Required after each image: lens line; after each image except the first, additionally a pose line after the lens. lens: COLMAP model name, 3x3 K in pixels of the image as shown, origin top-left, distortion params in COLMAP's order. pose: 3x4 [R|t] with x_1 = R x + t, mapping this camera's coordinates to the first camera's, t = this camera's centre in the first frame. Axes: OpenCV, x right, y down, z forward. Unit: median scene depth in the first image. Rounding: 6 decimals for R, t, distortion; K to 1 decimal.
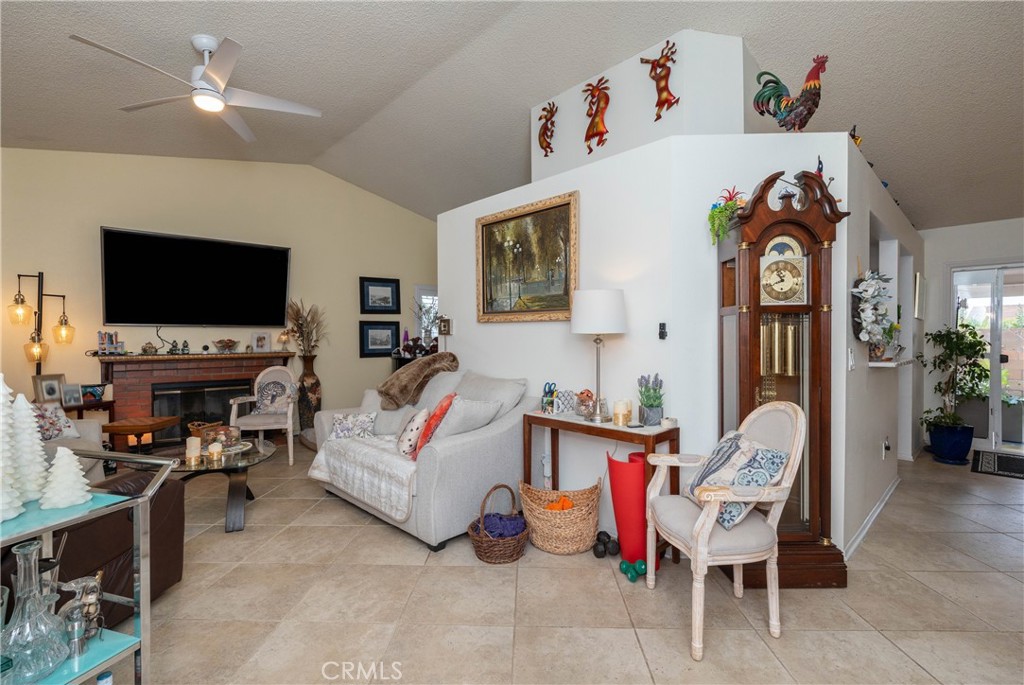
lens RADIAL K [[462.5, 0, 512.8], [0, 462.5, 342.8], [0, 0, 1]] dist [-0.009408, 0.001120]
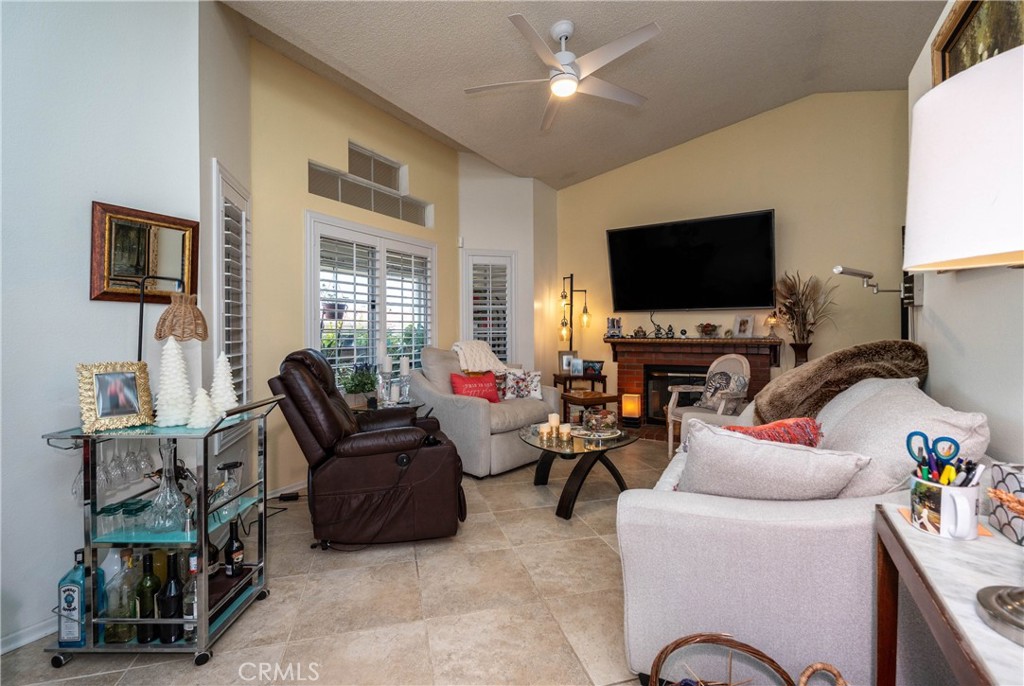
lens RADIAL K [[462.5, 0, 509.7], [0, 462.5, 335.8], [0, 0, 1]] dist [-0.009408, 0.001120]
pose [[0.285867, 0.011195, -0.958204, 0.159199], [-0.004218, 0.999937, 0.010424, 0.009163], [0.958260, 0.001062, 0.285896, 0.335723]]
